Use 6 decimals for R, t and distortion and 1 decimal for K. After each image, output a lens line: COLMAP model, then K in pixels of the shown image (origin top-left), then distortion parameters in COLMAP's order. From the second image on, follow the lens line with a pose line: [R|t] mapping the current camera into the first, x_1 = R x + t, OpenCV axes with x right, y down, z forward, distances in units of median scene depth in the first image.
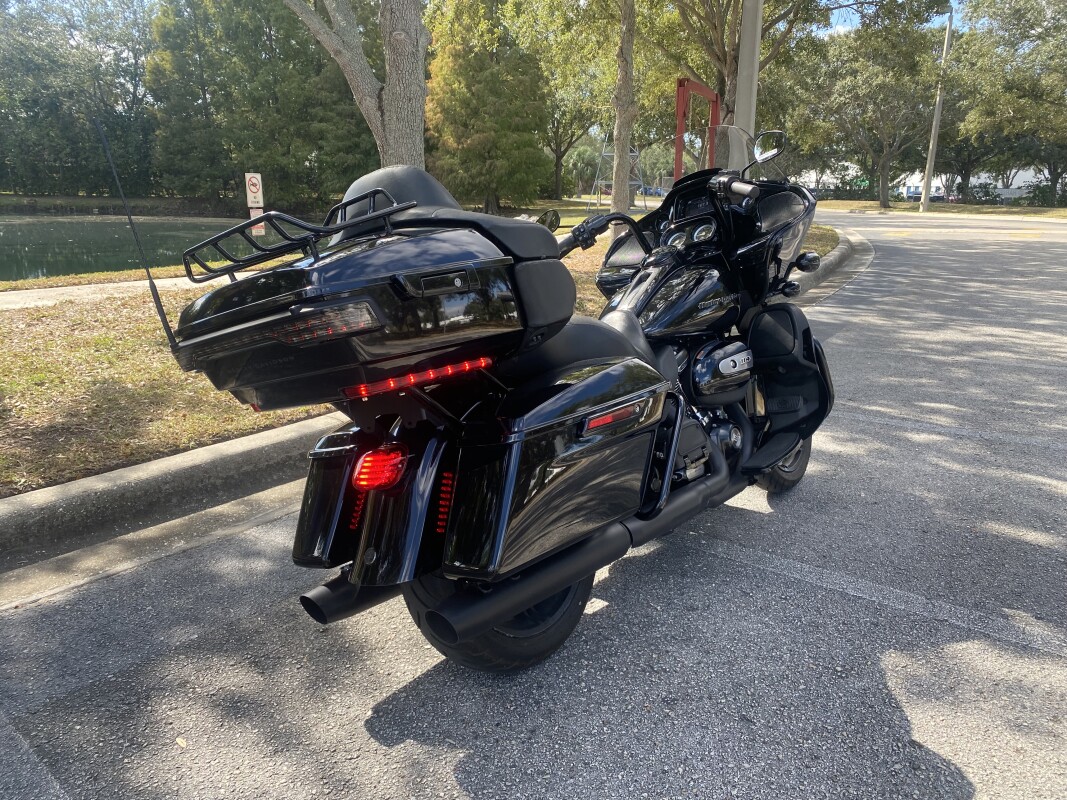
lens RADIAL K [[833.9, 0, 533.5], [0, 833.9, 400.0], [0, 0, 1]] dist [0.085649, 0.000921]
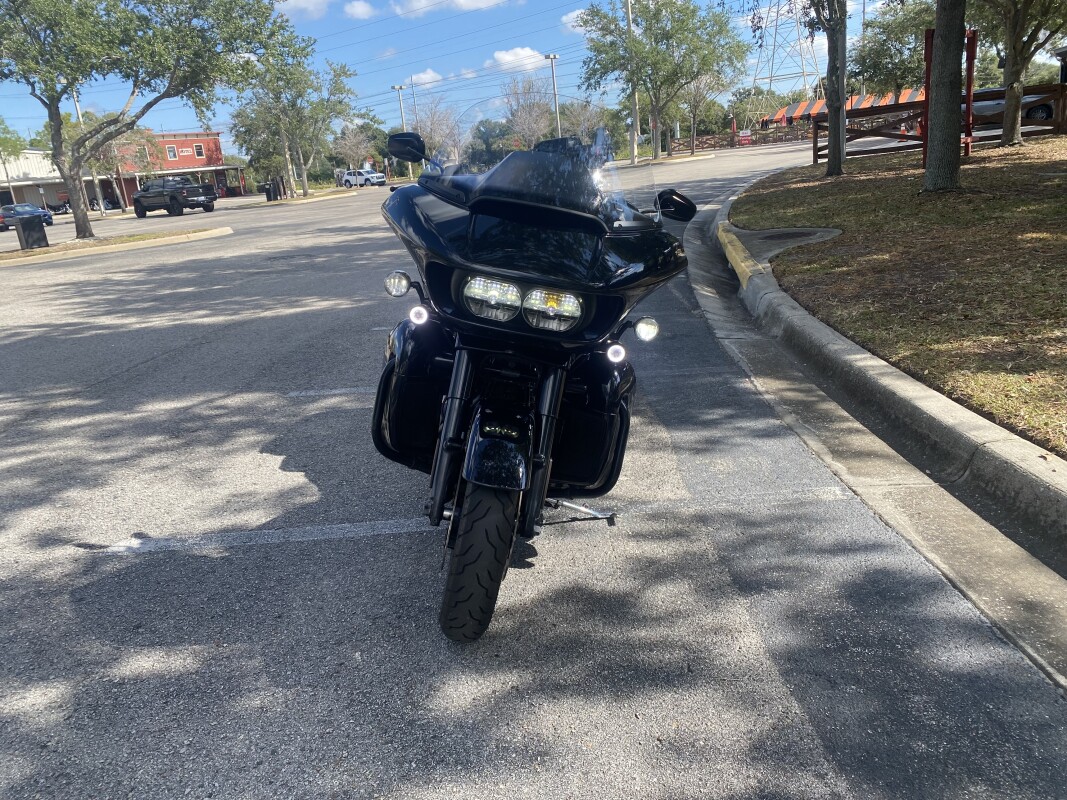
lens RADIAL K [[812.6, 0, 533.5], [0, 812.6, 400.0], [0, 0, 1]] dist [-0.000404, 0.001793]
pose [[-0.783981, 0.218304, -0.581134, 0.930170], [-0.081807, 0.891633, 0.445306, -0.552962], [0.615371, 0.396652, -0.681165, 2.194325]]
